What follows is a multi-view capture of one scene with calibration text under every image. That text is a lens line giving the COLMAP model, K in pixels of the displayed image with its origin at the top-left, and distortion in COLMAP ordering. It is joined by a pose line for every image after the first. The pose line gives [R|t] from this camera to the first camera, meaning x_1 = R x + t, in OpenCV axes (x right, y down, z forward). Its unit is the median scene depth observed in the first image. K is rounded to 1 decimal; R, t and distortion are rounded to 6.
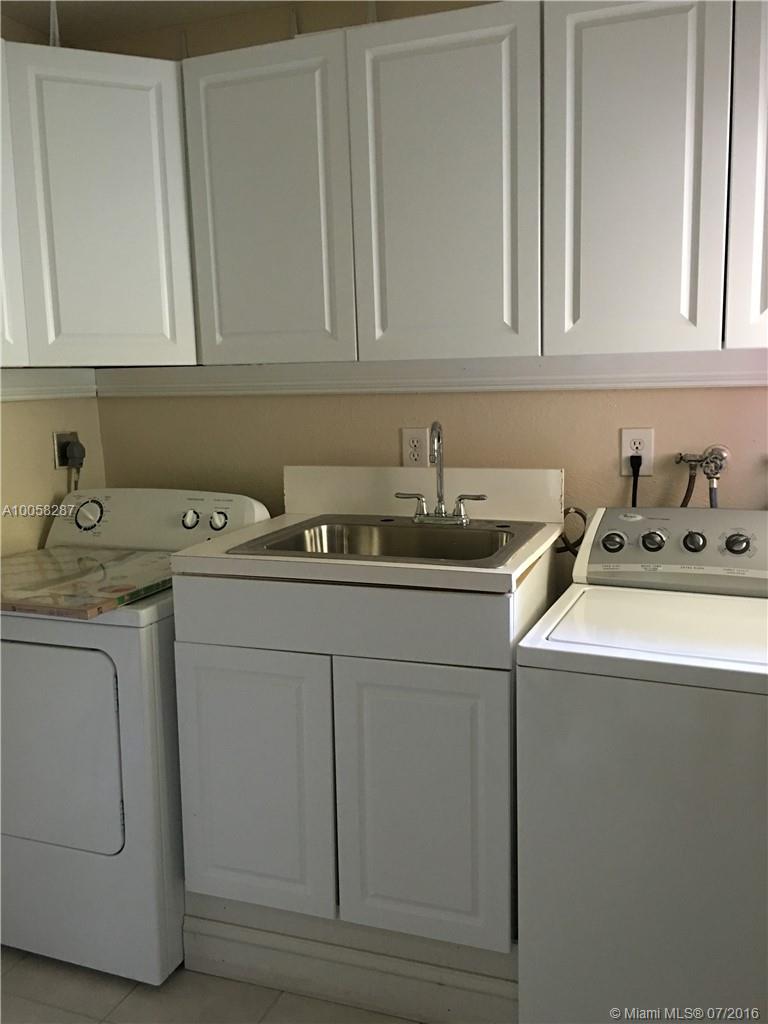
lens RADIAL K [[886.8, 0, 385.5], [0, 886.8, 507.5], [0, 0, 1]] dist [0.048554, -0.026648]
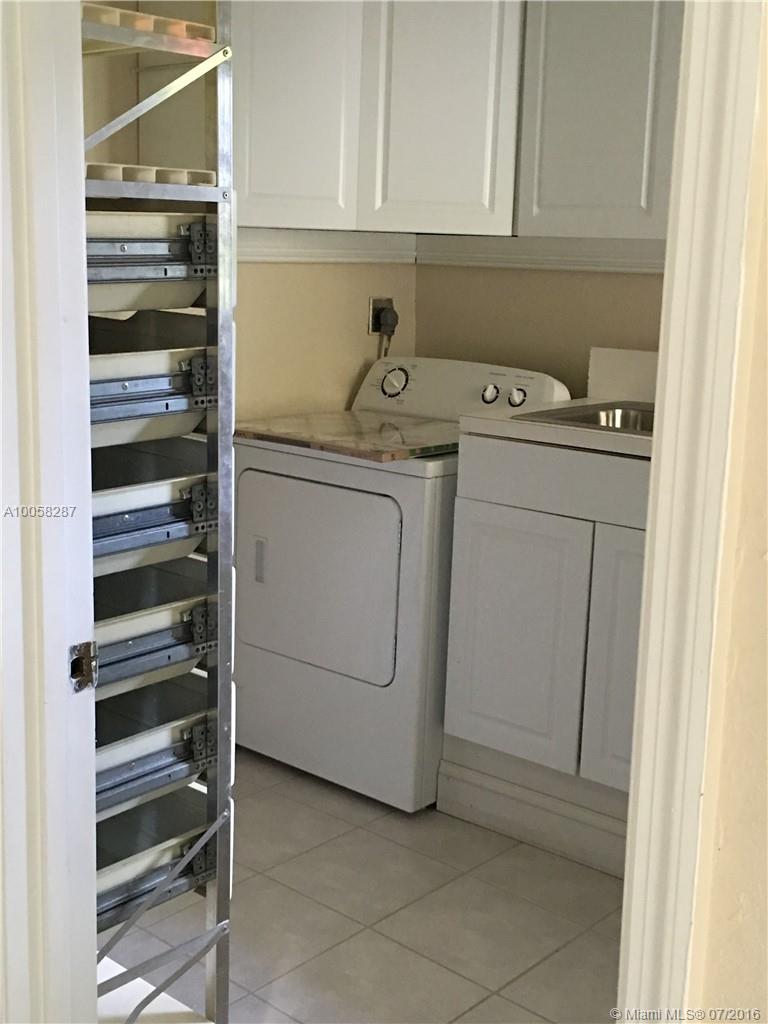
lens RADIAL K [[1299.5, 0, 383.5], [0, 1299.5, 512.2], [0, 0, 1]] dist [0.080947, 0.000000]
pose [[0.938767, 0.120043, -0.322966, 0.152642], [-0.102353, 0.992191, 0.071277, 0.053313], [0.329000, -0.033856, 0.943723, -0.408847]]
